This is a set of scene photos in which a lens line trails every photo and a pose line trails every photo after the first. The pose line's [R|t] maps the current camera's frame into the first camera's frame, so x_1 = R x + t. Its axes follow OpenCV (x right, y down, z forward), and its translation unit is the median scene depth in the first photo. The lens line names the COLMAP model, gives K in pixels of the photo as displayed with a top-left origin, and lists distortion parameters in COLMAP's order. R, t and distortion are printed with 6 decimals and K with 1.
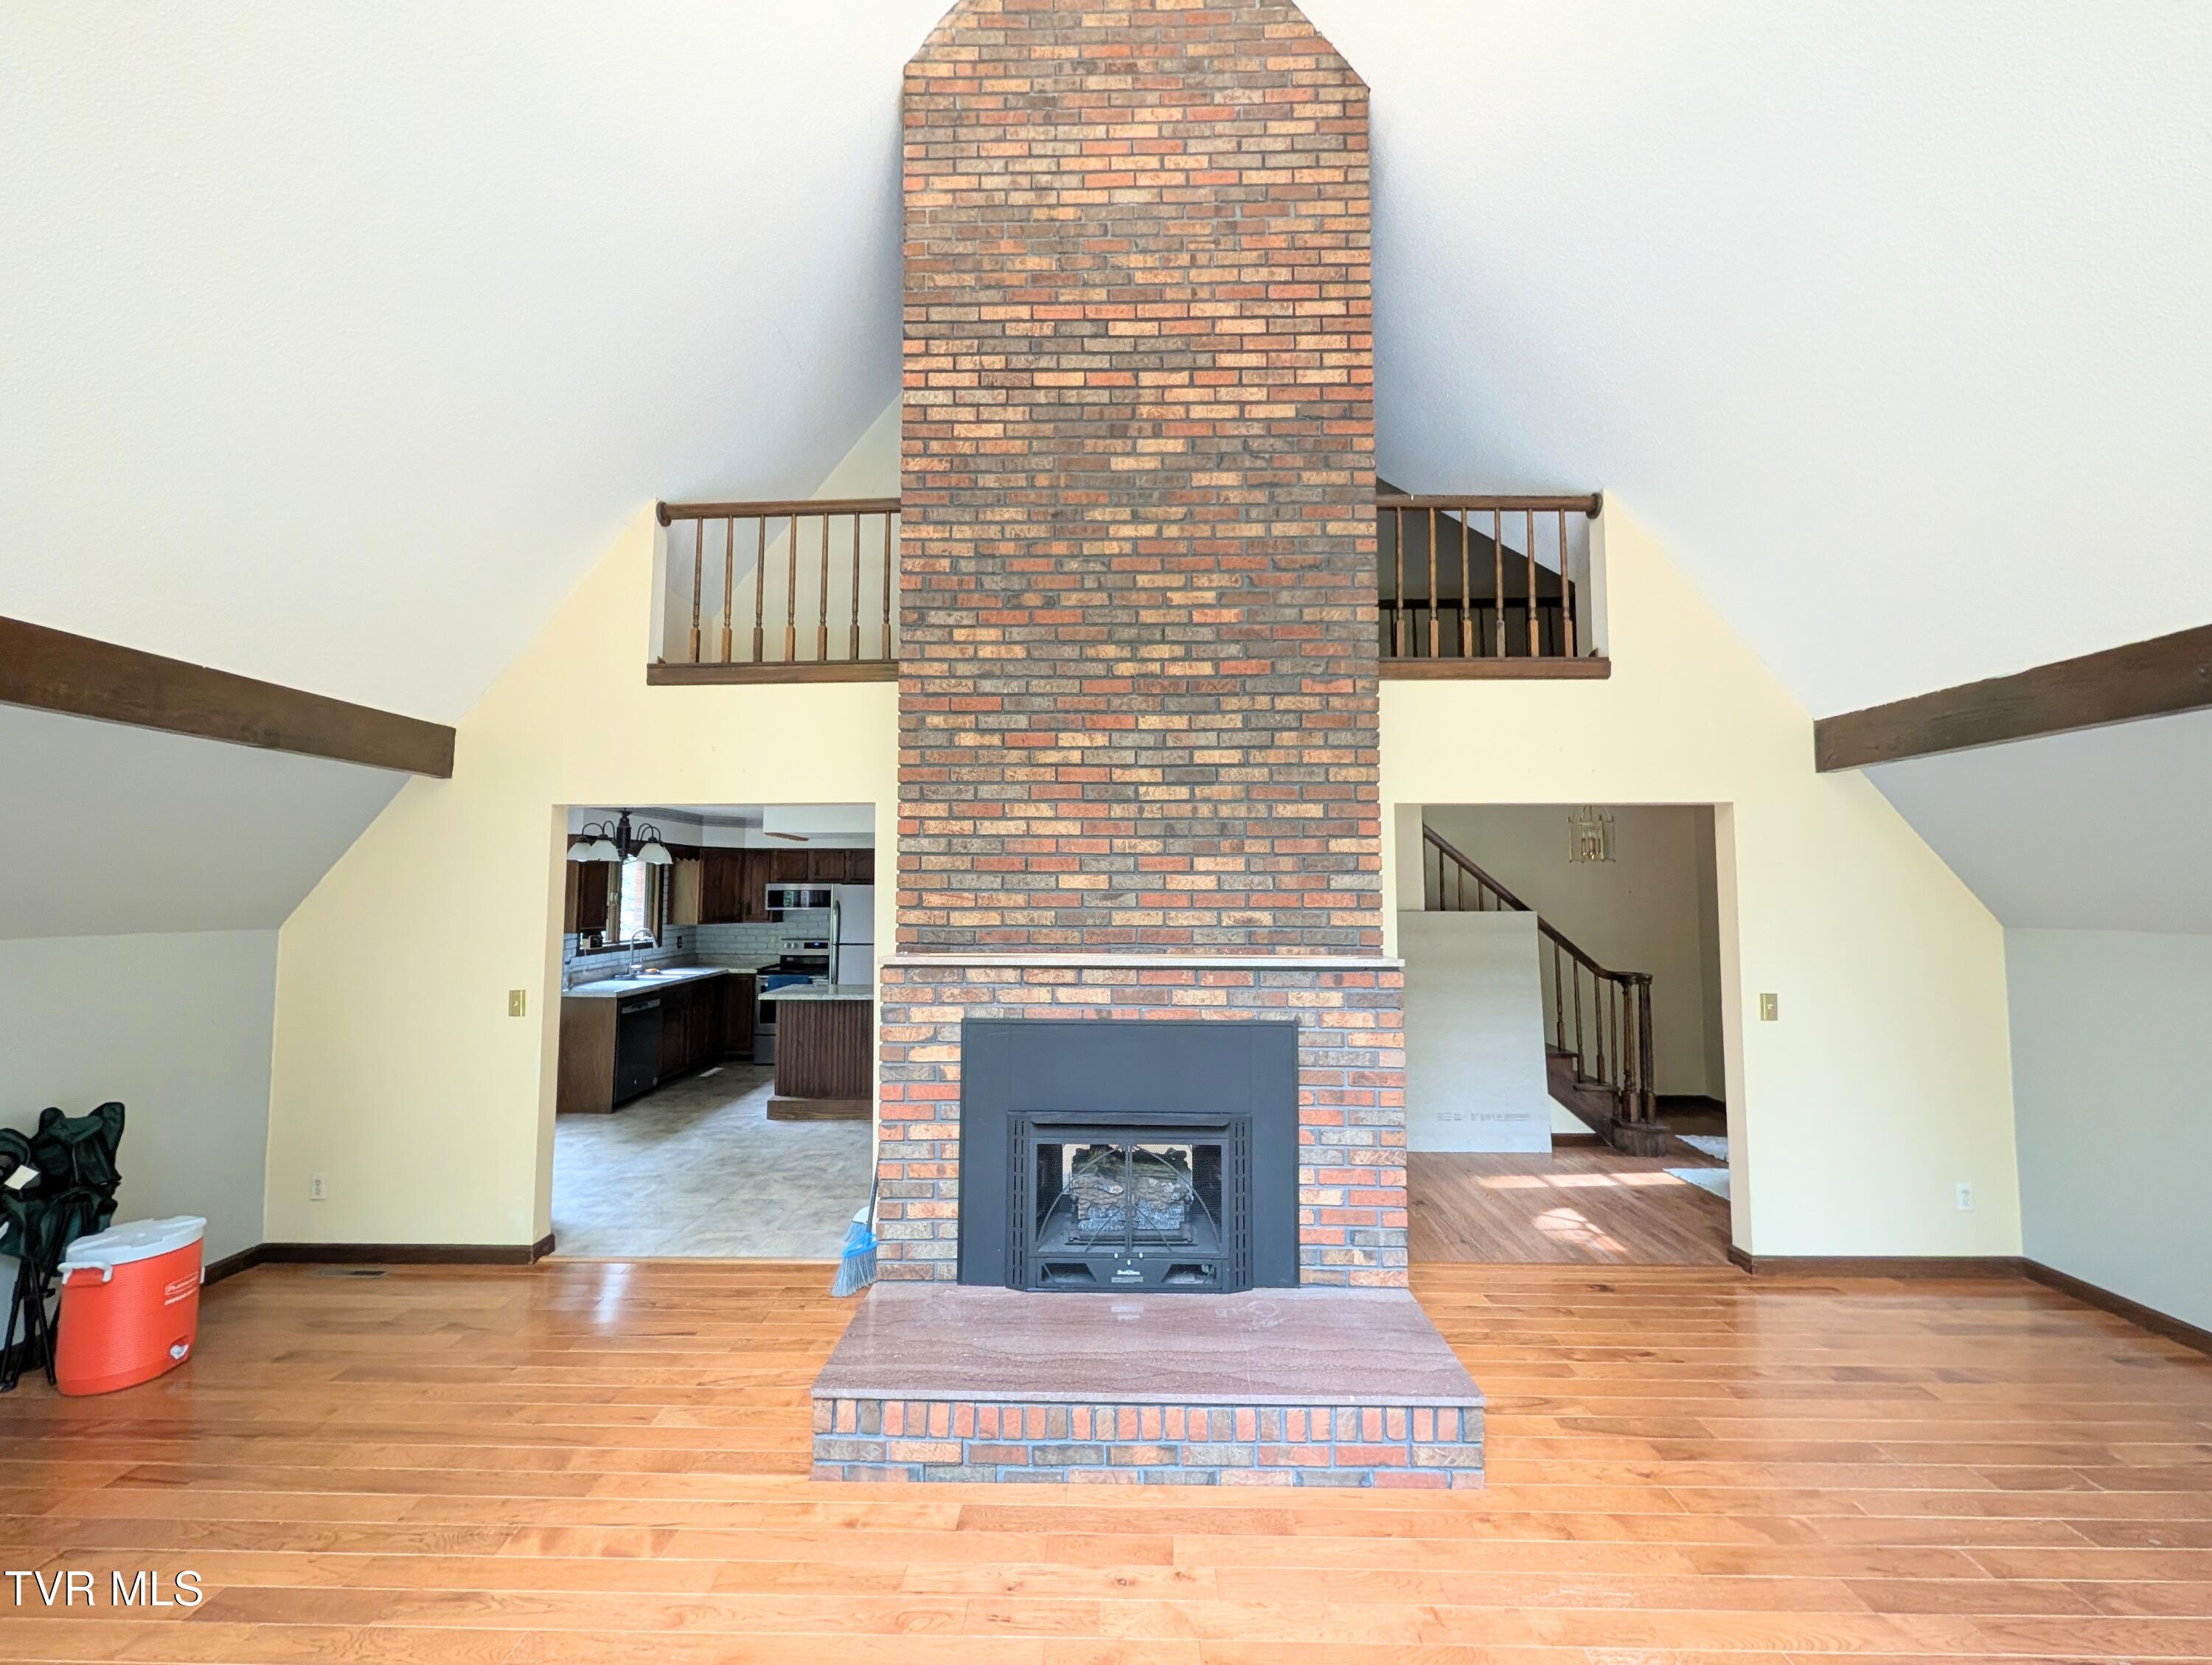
lens RADIAL K [[853.3, 0, 1108.5], [0, 853.3, 838.3], [0, 0, 1]] dist [-0.003251, 0.000449]
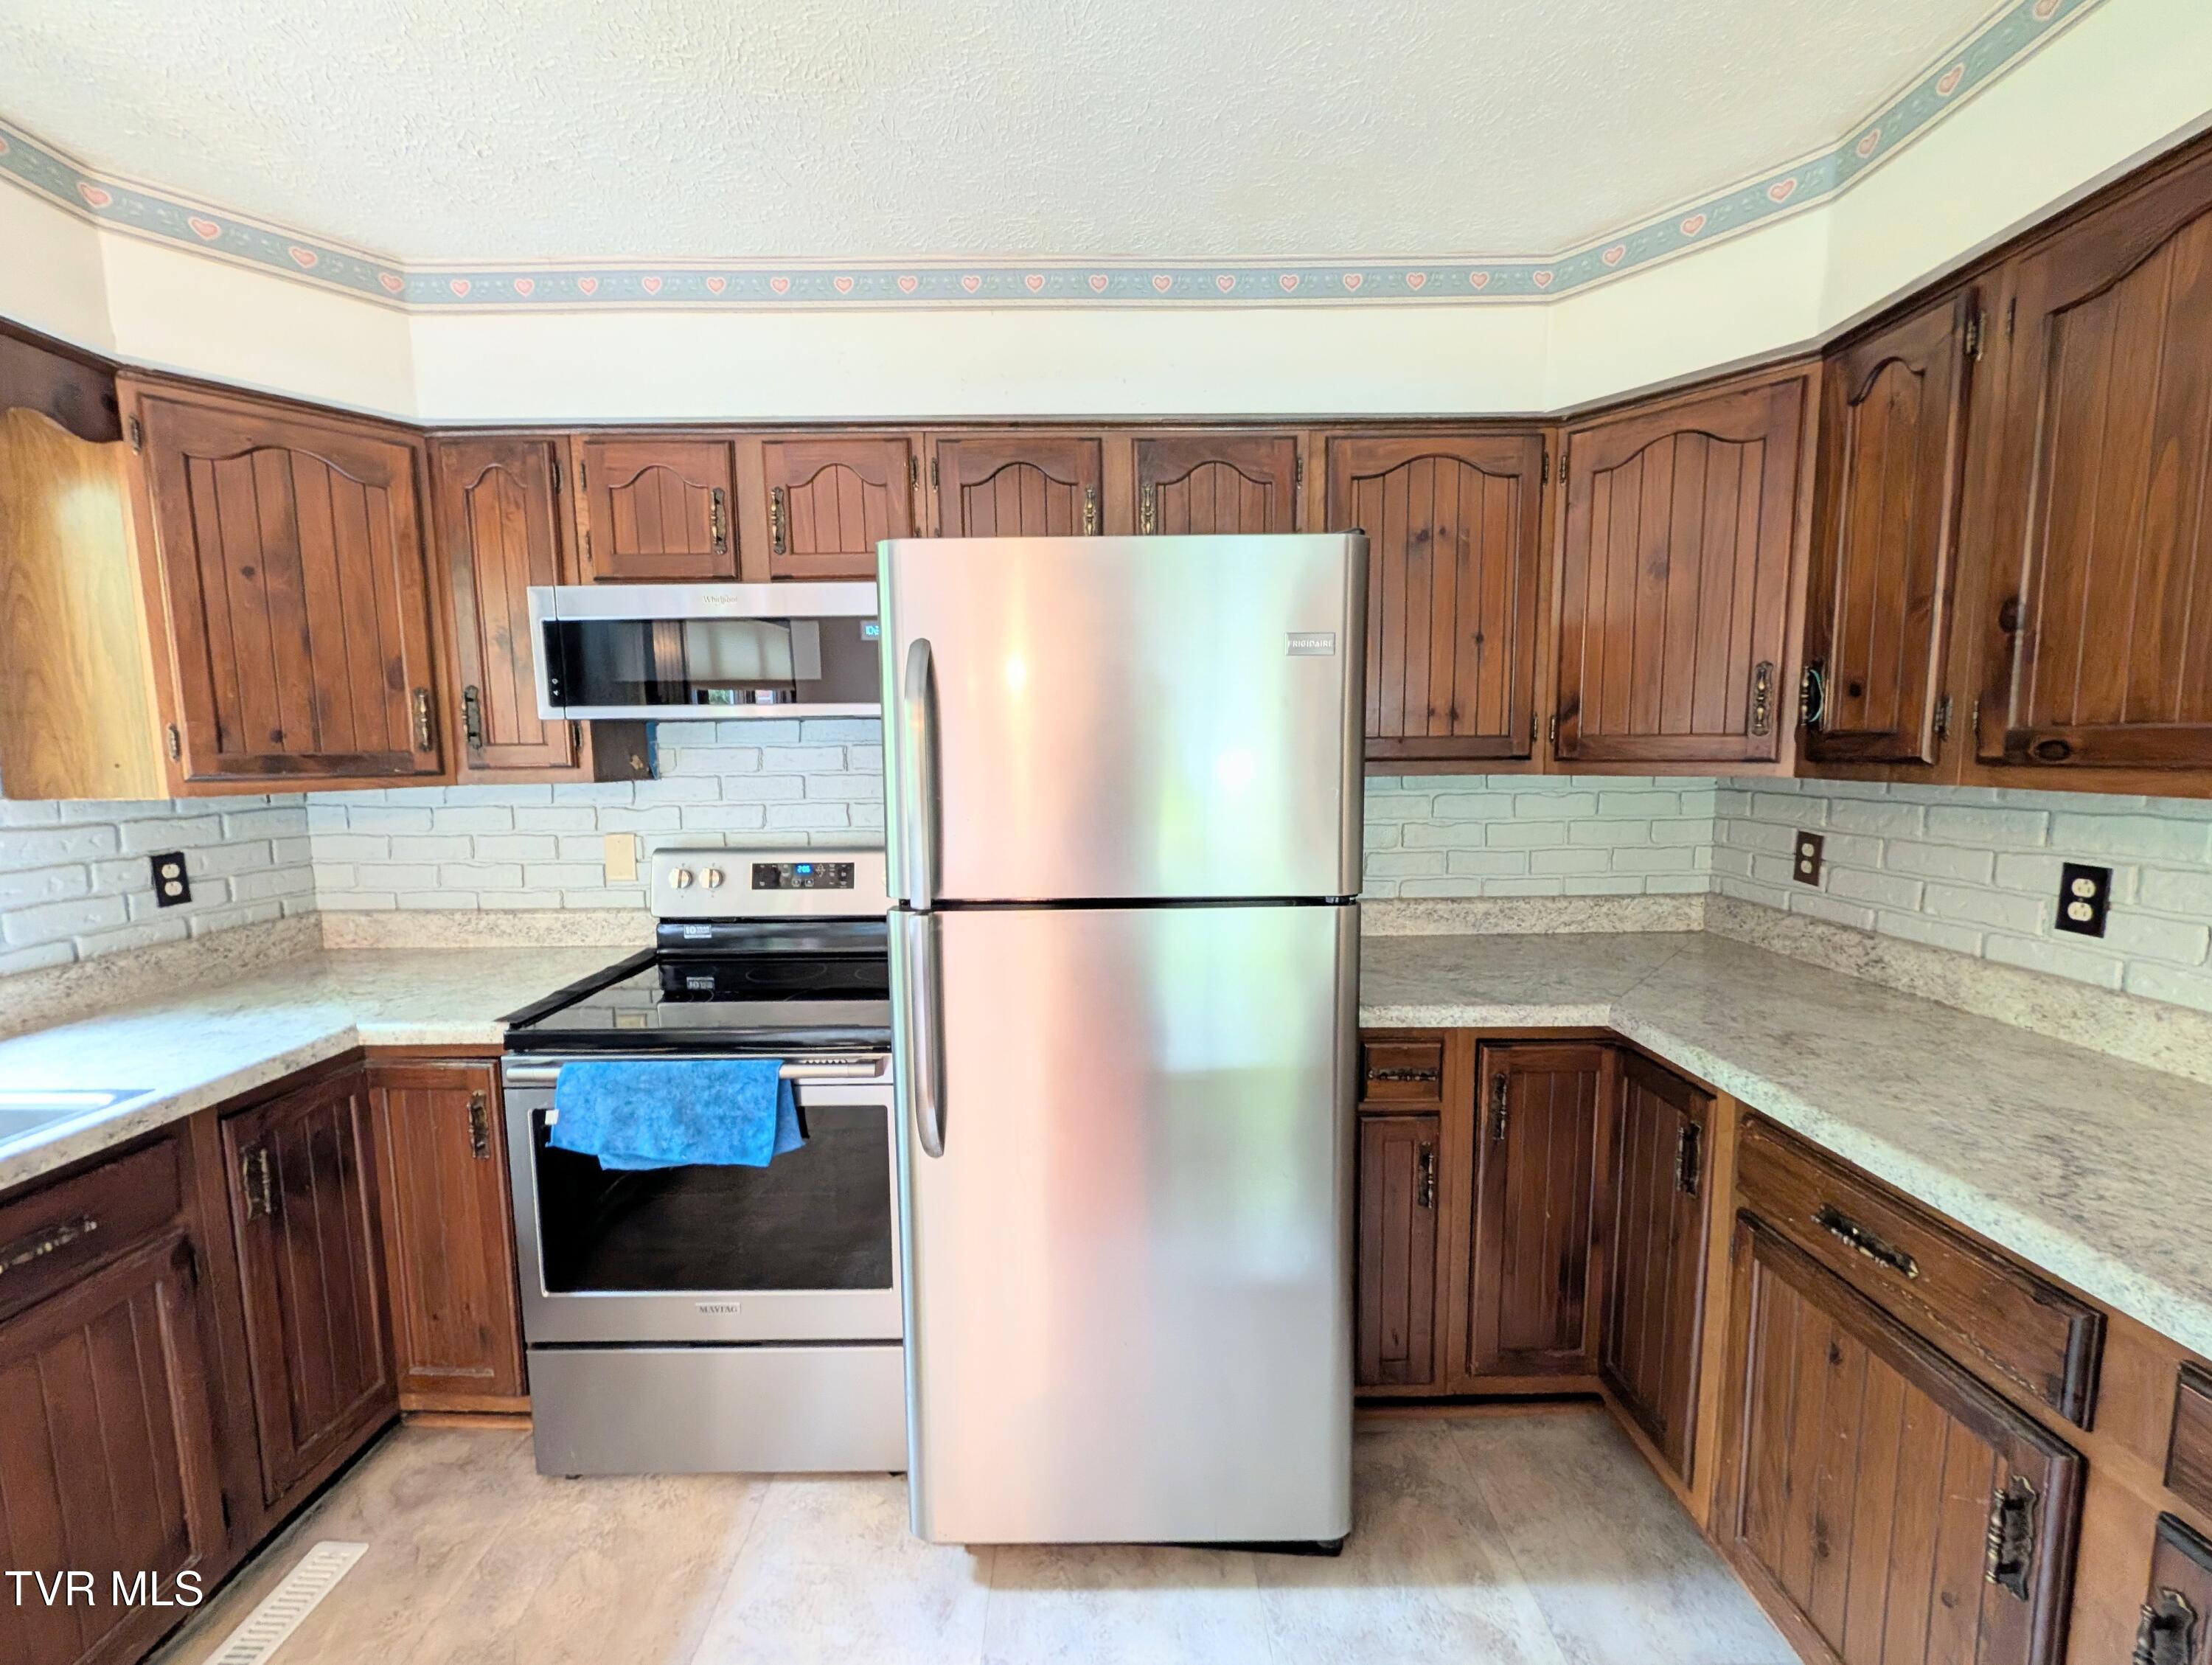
lens RADIAL K [[853.3, 0, 1101.4], [0, 853.3, 834.1], [0, 0, 1]] dist [-0.003251, 0.000449]
pose [[0.999759, -0.015281, 0.015791, -0.265676], [0.012568, 0.987117, 0.159504, 0.078436], [-0.018025, -0.159267, 0.987071, 0.772042]]
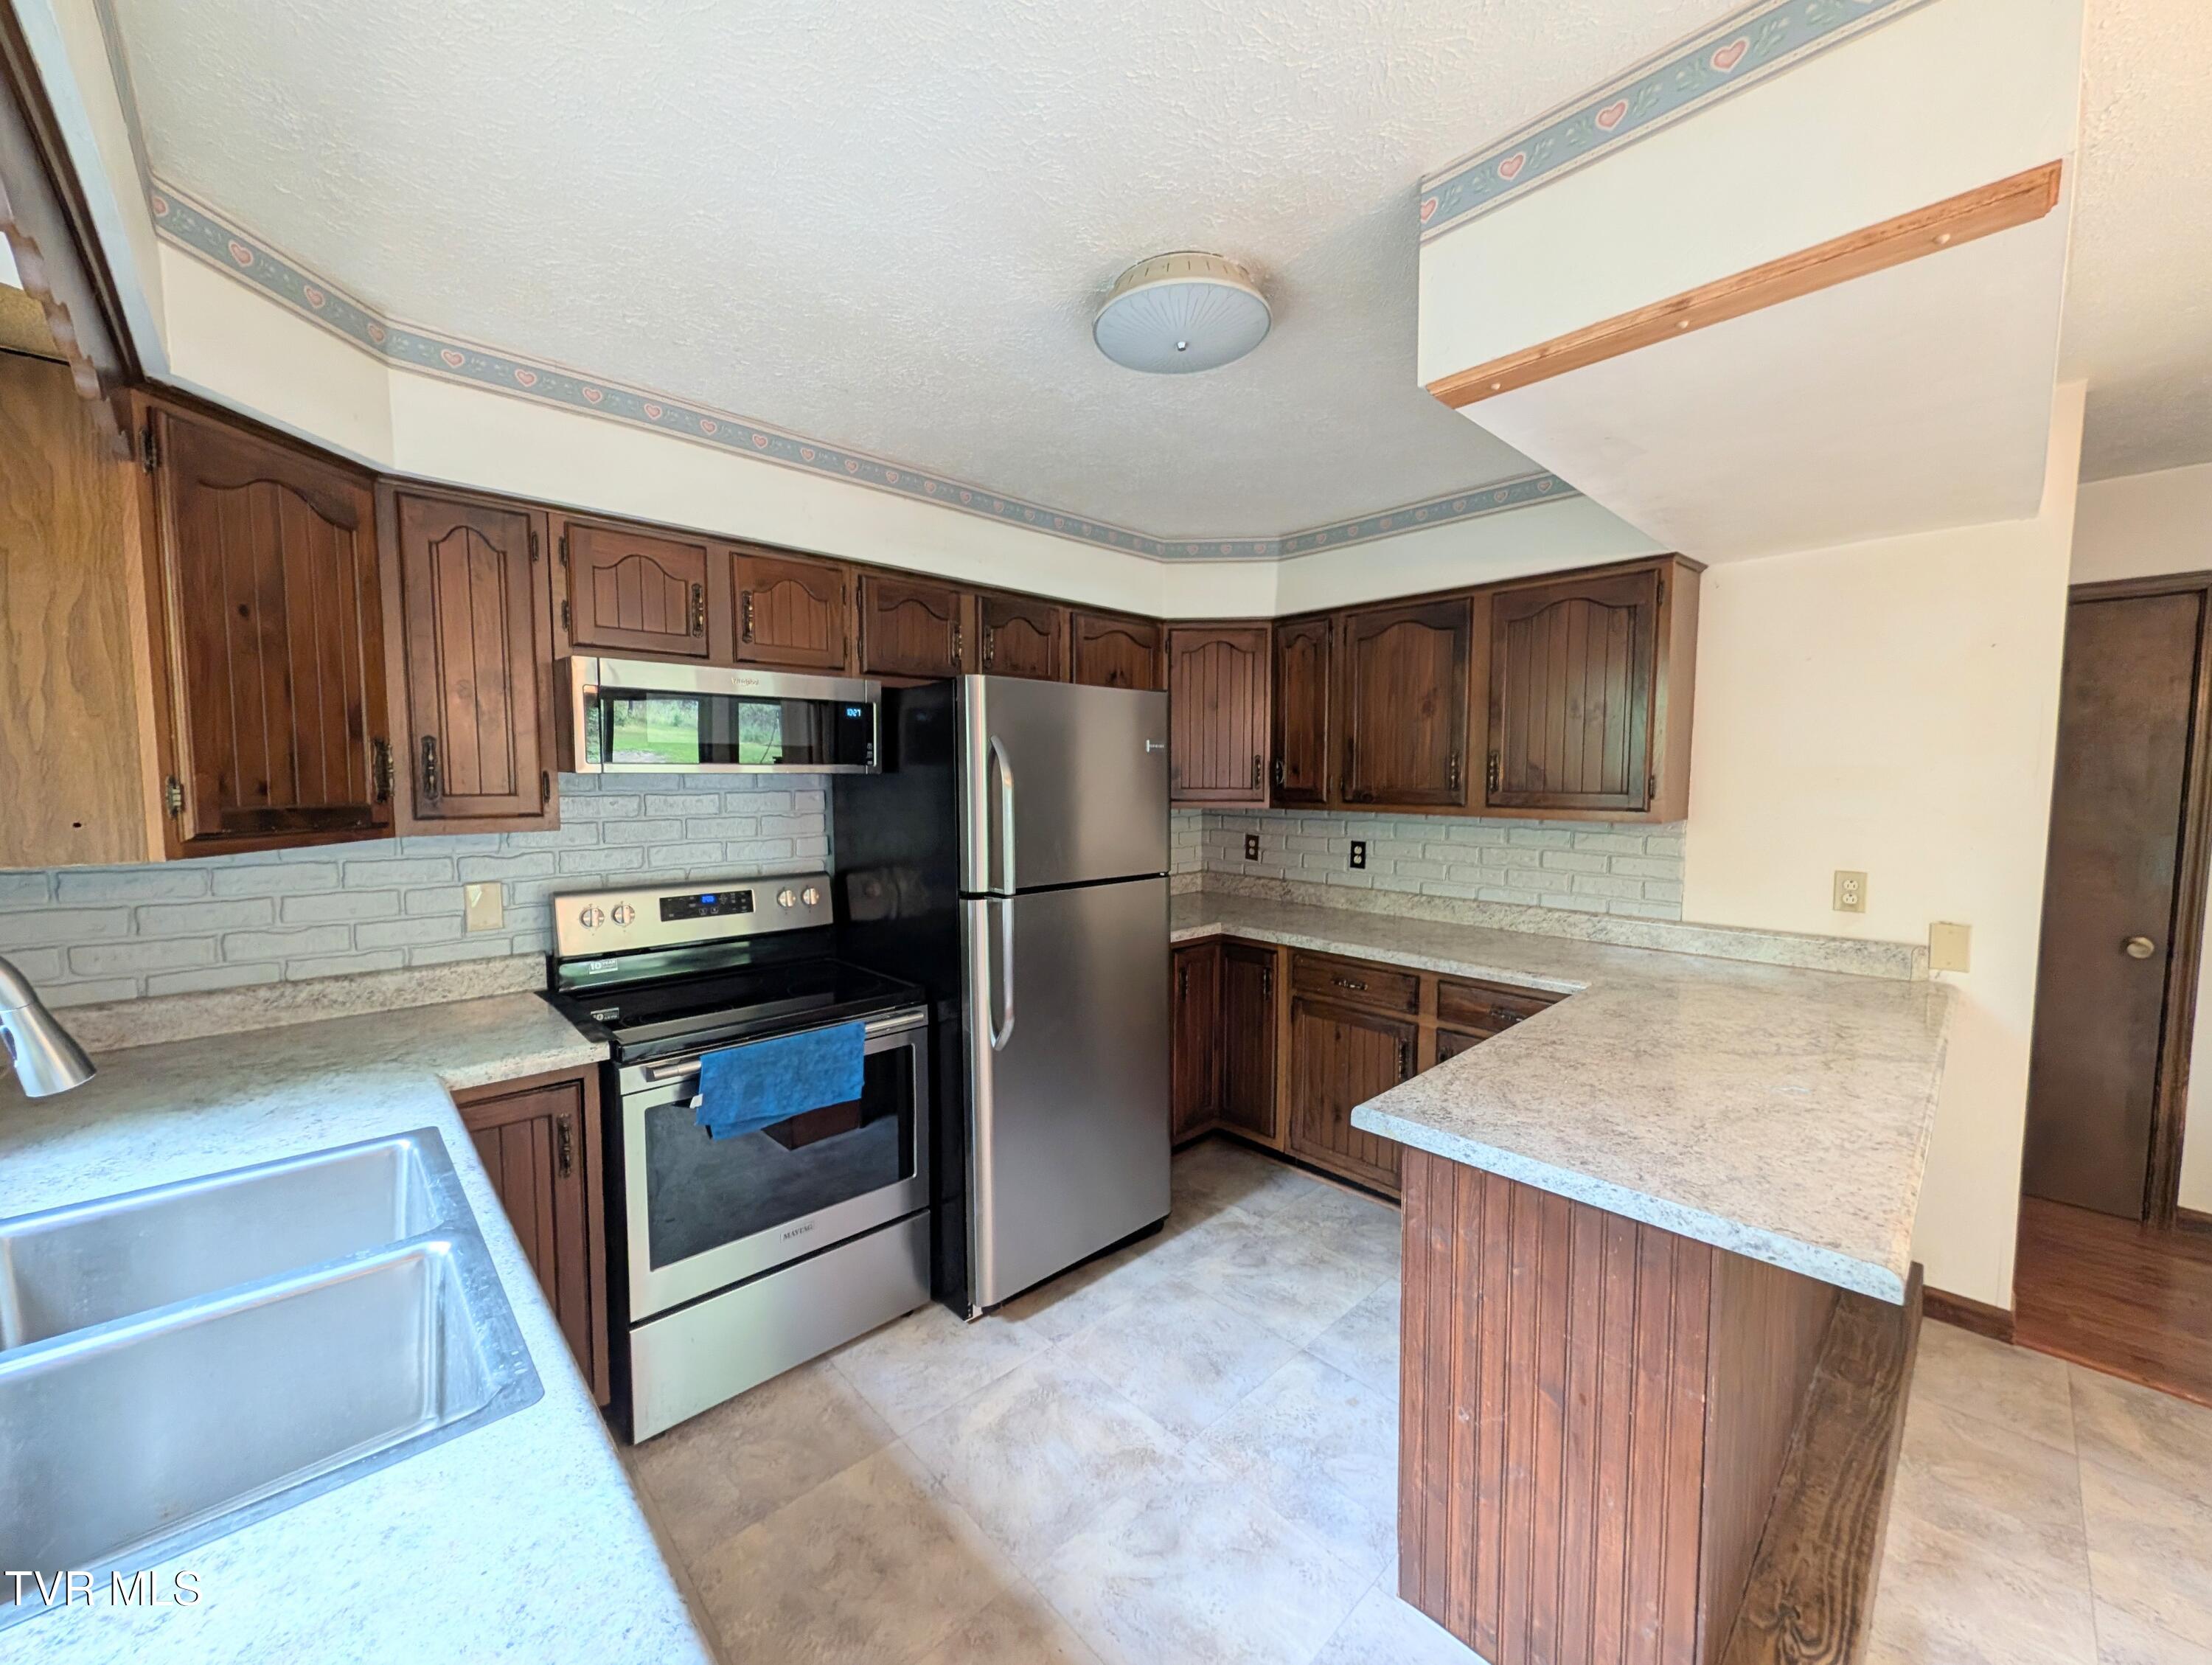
lens RADIAL K [[853.3, 0, 1108.1], [0, 853.3, 830.9], [0, 0, 1]] dist [-0.003251, 0.000449]
pose [[0.713704, -0.048226, 0.698785, -0.441875], [-0.039445, 0.993277, 0.108838, 0.067807], [-0.699336, -0.105242, 0.707003, 0.722906]]
